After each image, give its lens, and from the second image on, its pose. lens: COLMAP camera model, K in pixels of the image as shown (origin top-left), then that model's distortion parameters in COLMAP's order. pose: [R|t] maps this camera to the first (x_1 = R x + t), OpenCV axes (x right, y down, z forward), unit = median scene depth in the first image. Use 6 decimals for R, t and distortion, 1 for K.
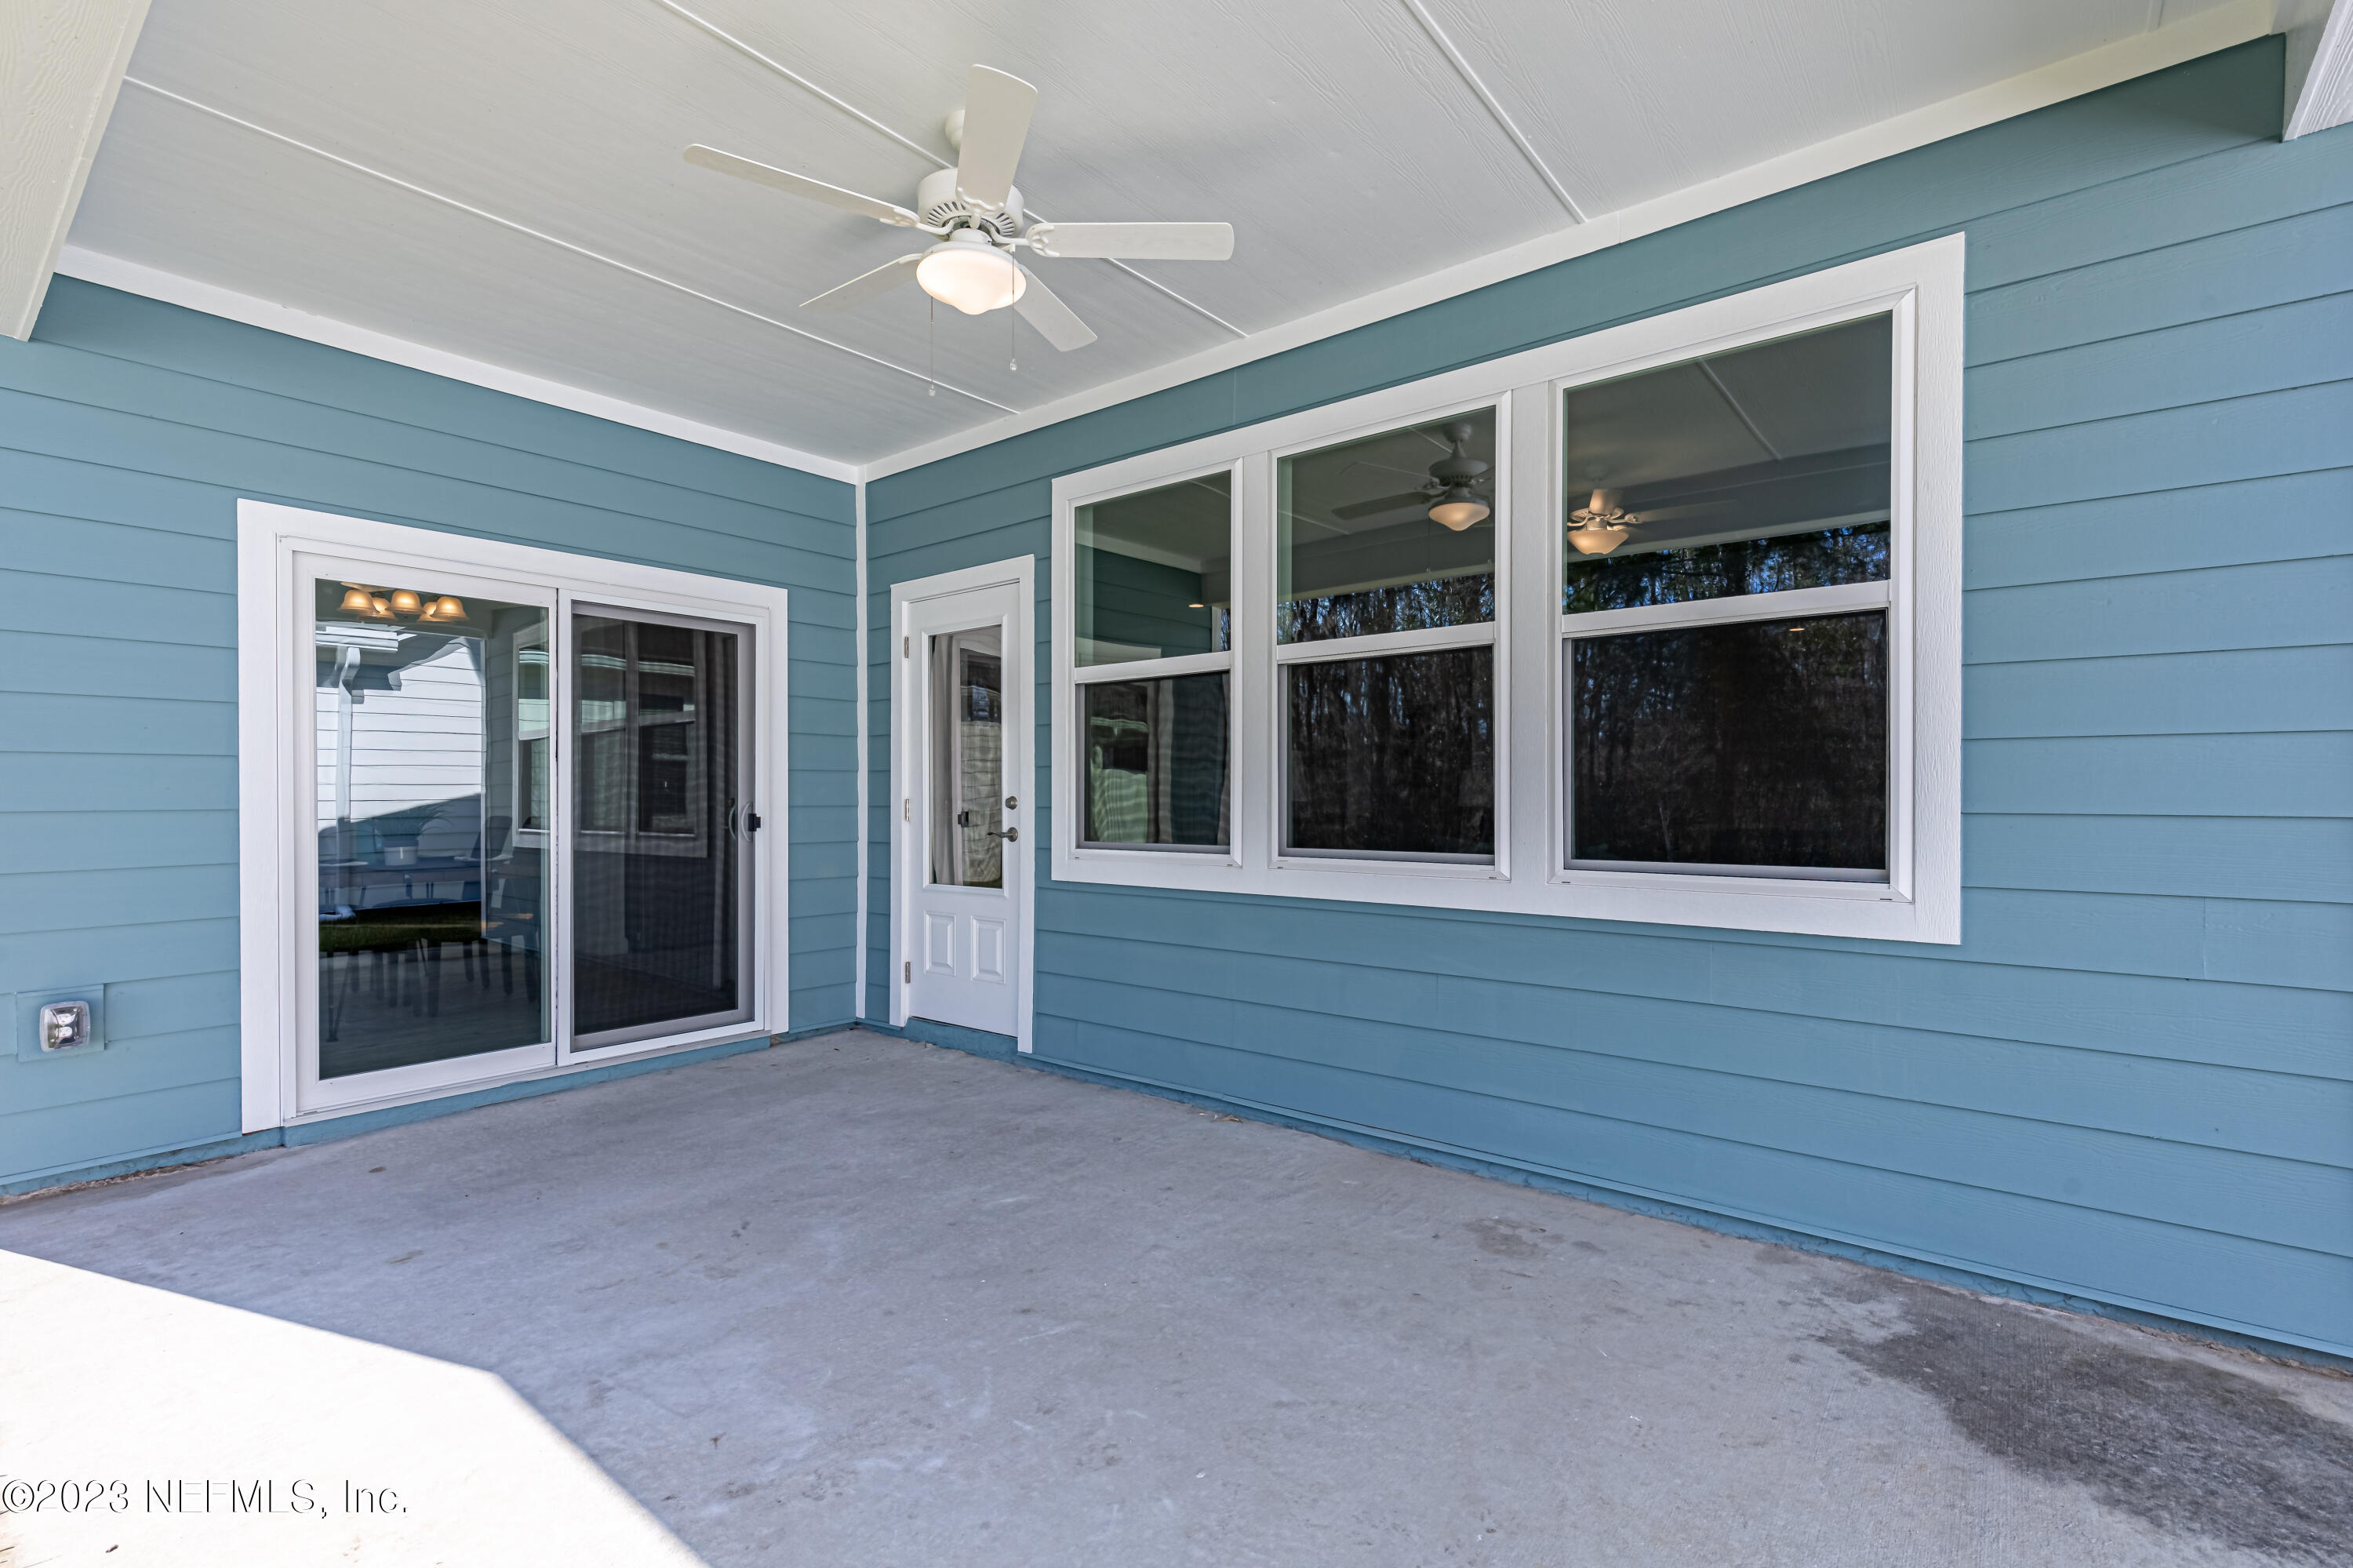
lens RADIAL K [[1062.7, 0, 1183.9], [0, 1062.7, 802.8], [0, 0, 1]] dist [0.009168, -0.001251]
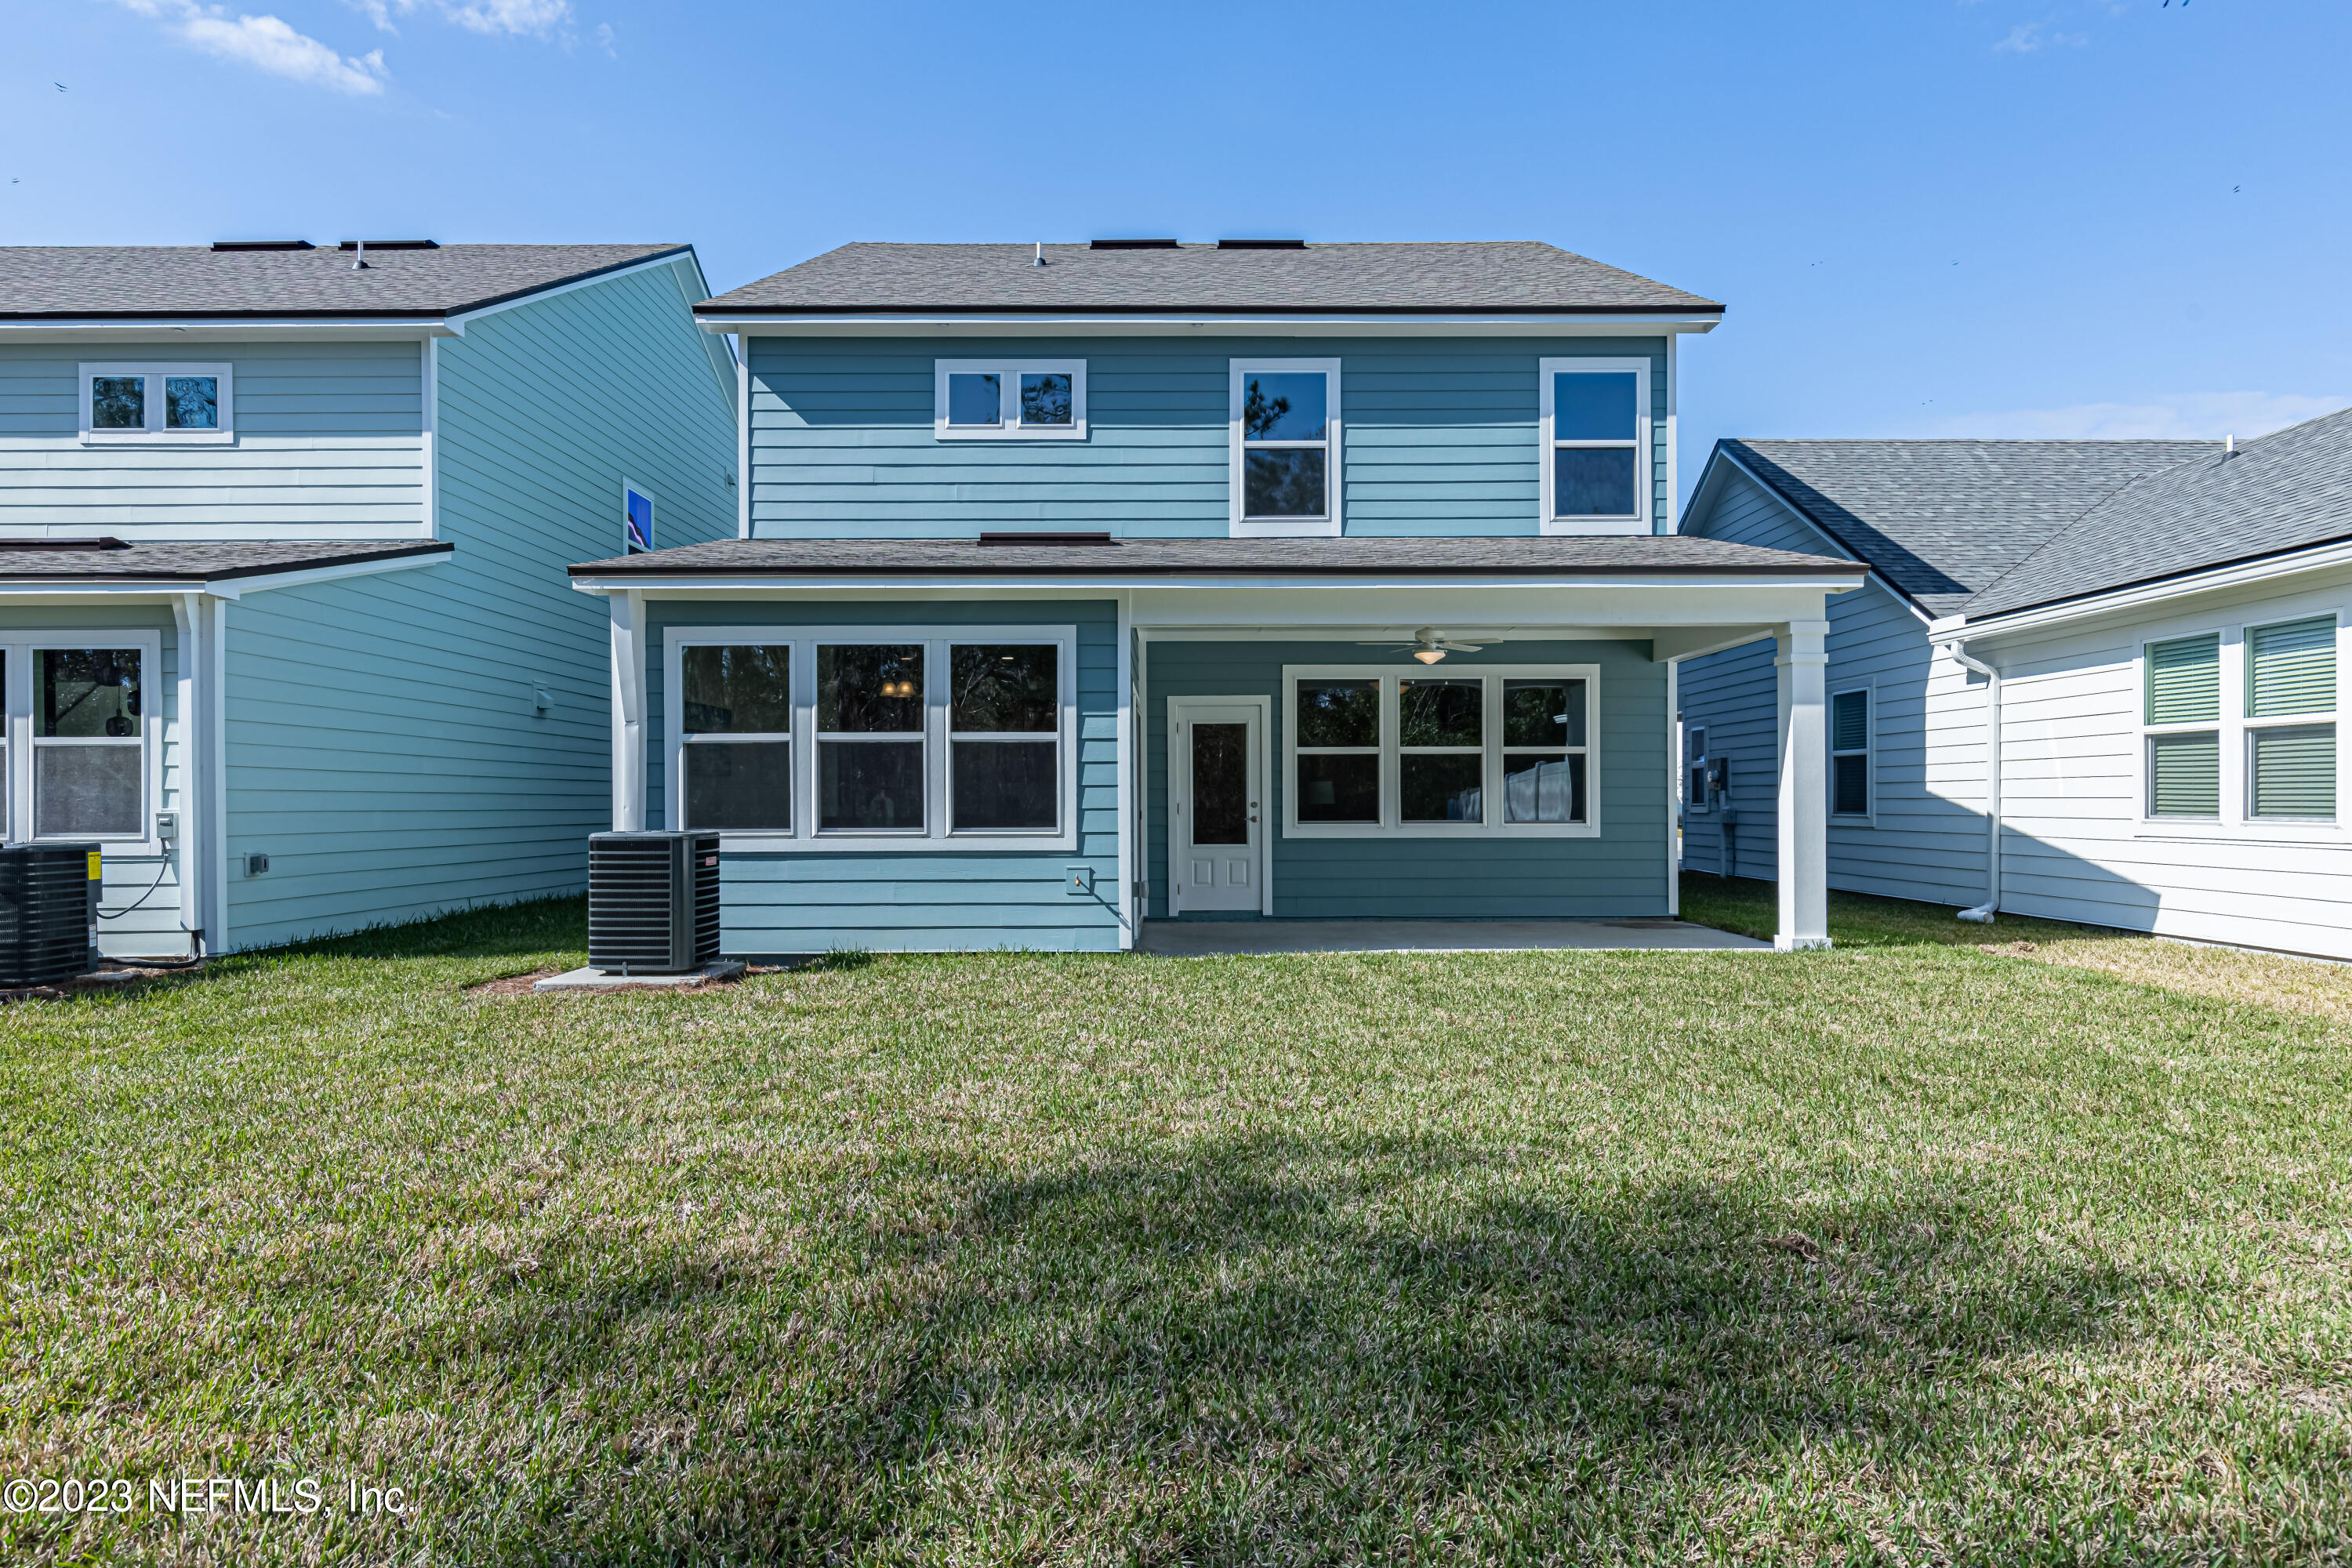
lens RADIAL K [[1372.6, 0, 1174.7], [0, 1372.6, 798.9], [0, 0, 1]] dist [0.001639, 0.000443]
pose [[0.780836, -0.001375, 0.624735, -2.285465], [0.006435, 0.999962, -0.005843, 0.003701], [-0.624703, 0.008582, 0.780815, -1.247460]]
